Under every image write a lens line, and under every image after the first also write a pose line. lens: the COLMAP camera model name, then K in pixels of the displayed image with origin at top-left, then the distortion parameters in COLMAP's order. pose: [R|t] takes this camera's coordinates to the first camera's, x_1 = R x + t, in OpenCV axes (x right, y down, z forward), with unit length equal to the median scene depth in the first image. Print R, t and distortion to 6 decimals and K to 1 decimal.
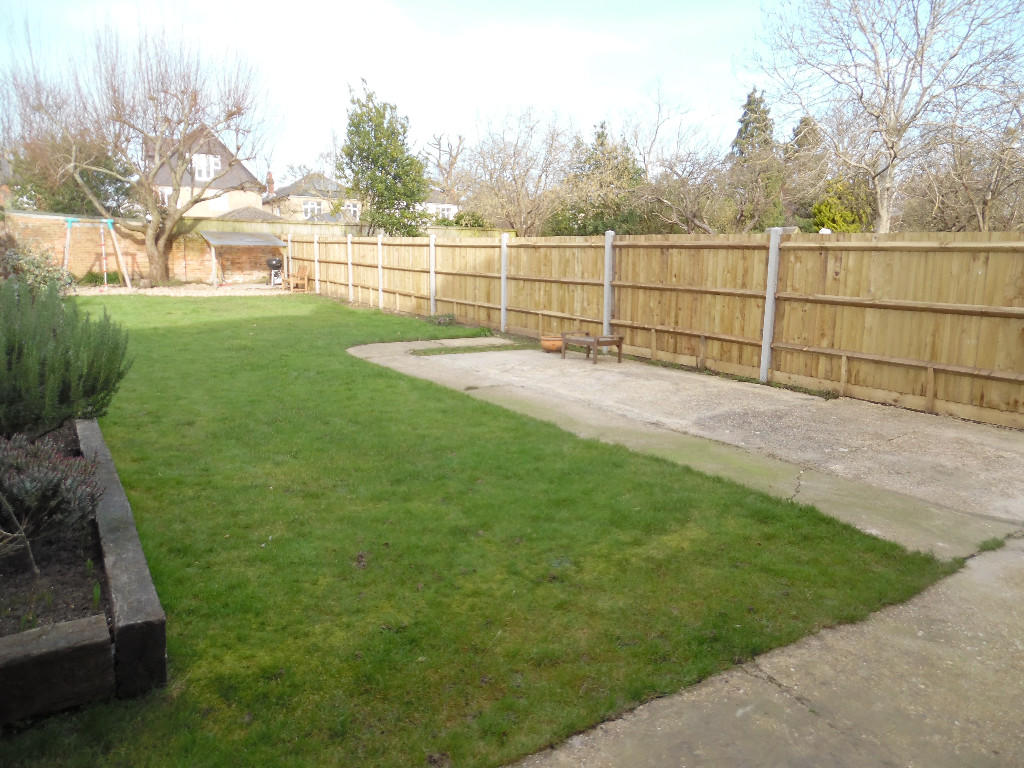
lens RADIAL K [[723.5, 0, 512.3], [0, 723.5, 379.5], [0, 0, 1]] dist [-0.009096, -0.008128]
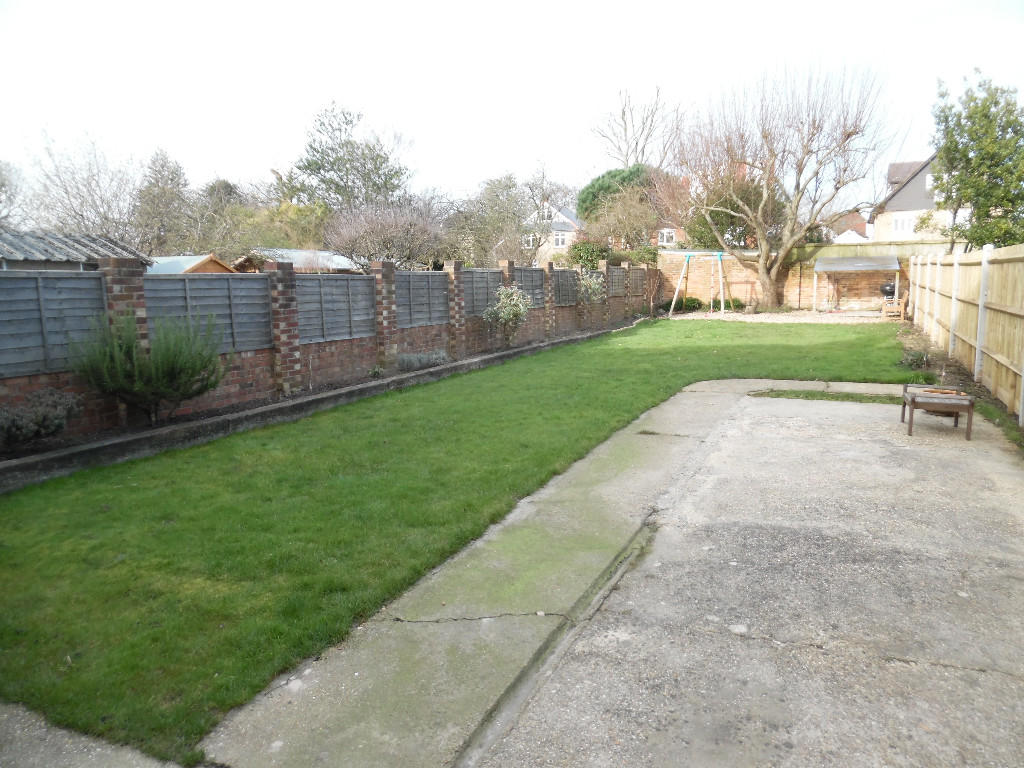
lens RADIAL K [[715.4, 0, 515.9], [0, 715.4, 379.5], [0, 0, 1]] dist [-0.001620, -0.004694]
pose [[0.510732, 0.091939, -0.854810, 0.241319], [-0.120463, 0.992110, 0.034732, -0.025869], [0.851259, 0.085235, 0.517778, 0.166938]]
